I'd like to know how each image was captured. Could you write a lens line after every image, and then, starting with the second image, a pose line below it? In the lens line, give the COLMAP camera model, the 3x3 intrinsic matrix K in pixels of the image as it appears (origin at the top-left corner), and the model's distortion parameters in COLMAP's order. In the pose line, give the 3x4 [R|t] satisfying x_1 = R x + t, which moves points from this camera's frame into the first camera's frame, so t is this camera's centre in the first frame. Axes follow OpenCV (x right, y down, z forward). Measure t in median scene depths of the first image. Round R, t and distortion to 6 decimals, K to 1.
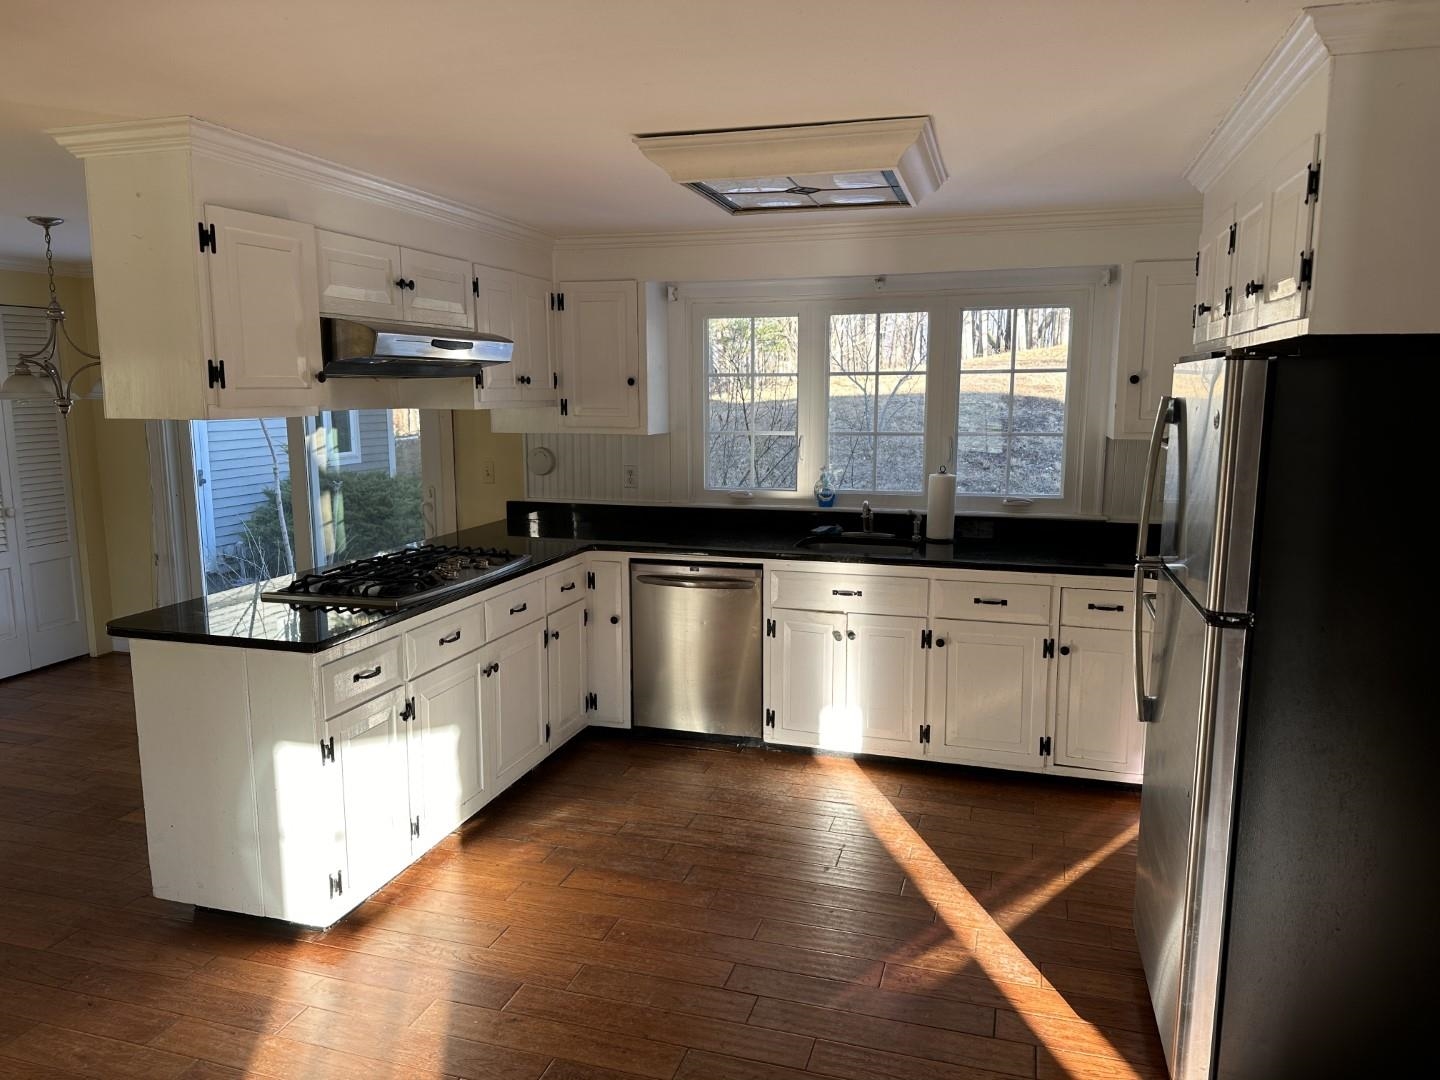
lens RADIAL K [[993.3, 0, 720.0], [0, 993.3, 540.0], [0, 0, 1]] dist [0.085553, -0.120011]
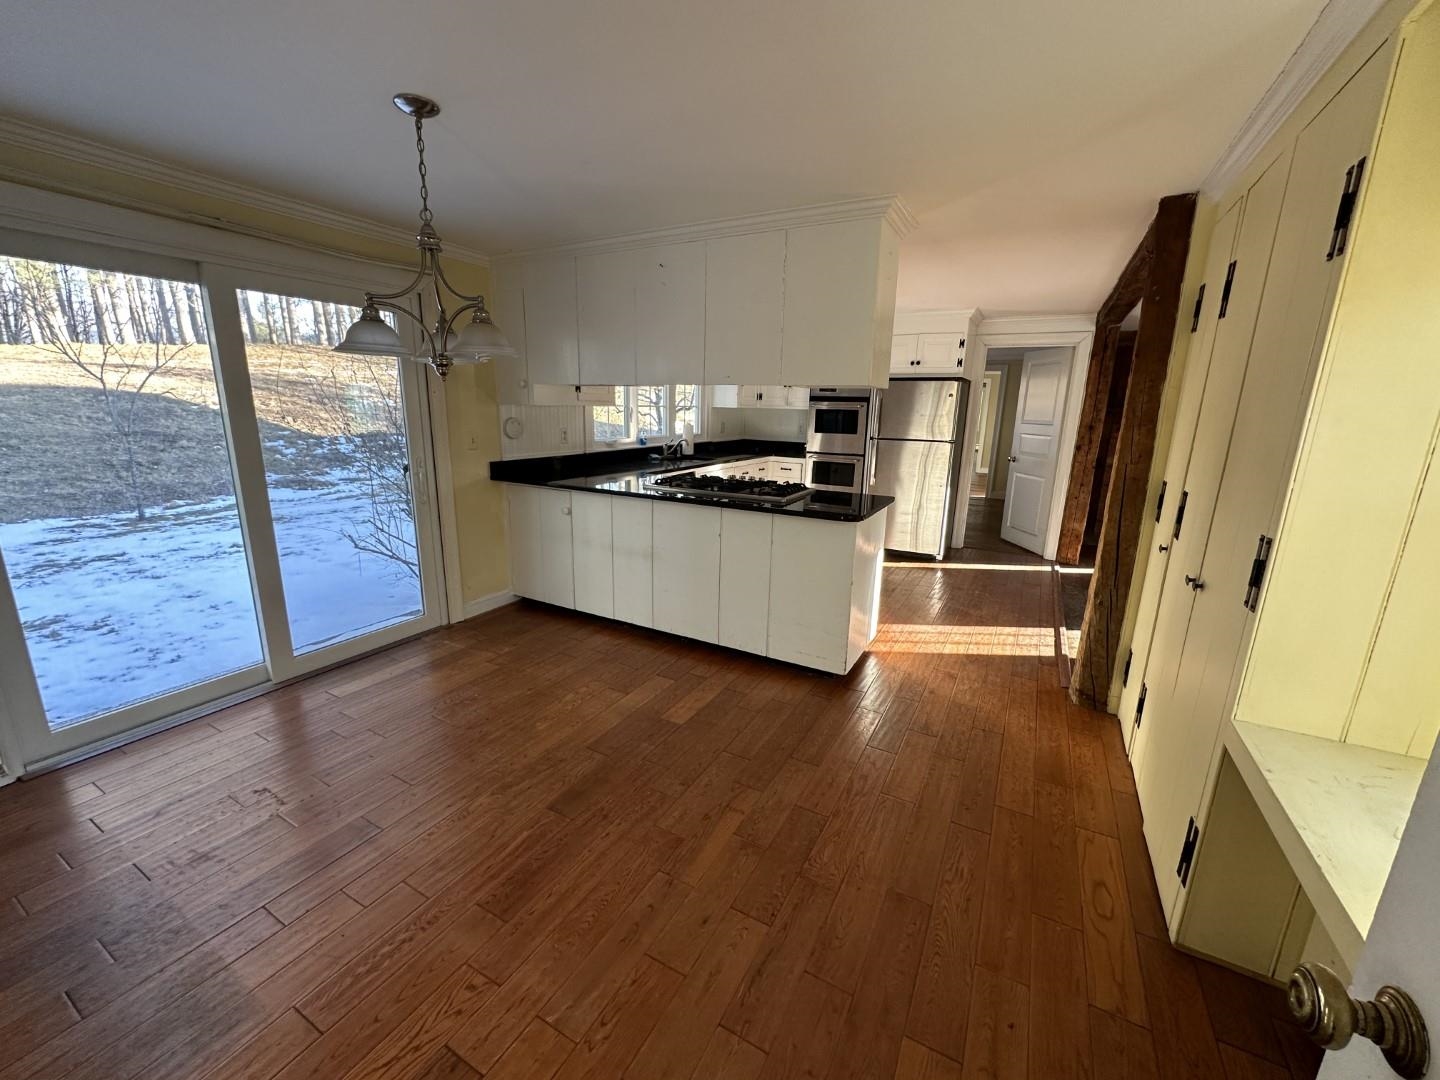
lens RADIAL K [[578.0, 0, 720.0], [0, 578.0, 540.0], [0, 0, 1]] dist [-0.000098, 0.000023]
pose [[0.209369, -0.221789, 0.952352, -0.980476], [0.132113, 0.971424, 0.197186, -0.057155], [-0.968871, 0.084533, 0.232687, 0.620220]]
